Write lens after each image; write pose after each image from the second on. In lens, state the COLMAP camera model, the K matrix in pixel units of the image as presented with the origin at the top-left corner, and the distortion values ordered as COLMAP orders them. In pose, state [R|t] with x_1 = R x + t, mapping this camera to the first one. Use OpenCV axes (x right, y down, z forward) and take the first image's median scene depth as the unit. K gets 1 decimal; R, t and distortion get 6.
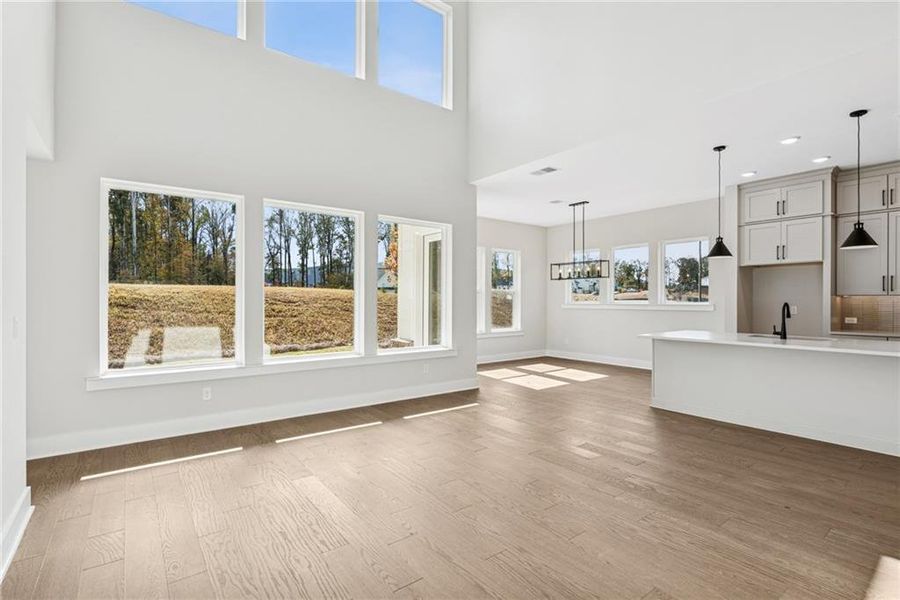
lens RADIAL K [[415.7, 0, 453.3], [0, 415.7, 304.5], [0, 0, 1]] dist [0.005158, 0.000675]
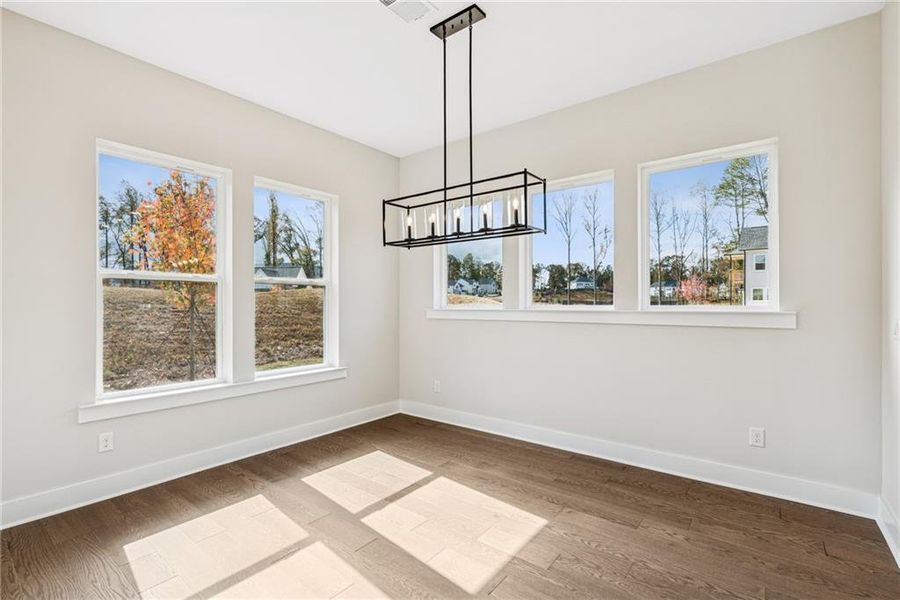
lens RADIAL K [[415.7, 0, 450.5], [0, 415.7, 299.2], [0, 0, 1]] dist [0.005158, 0.000675]
pose [[0.965660, 0.002449, 0.259799, 0.166185], [0.002190, 0.999843, -0.017563, -0.005487], [-0.259801, 0.017529, 0.965503, 0.539783]]
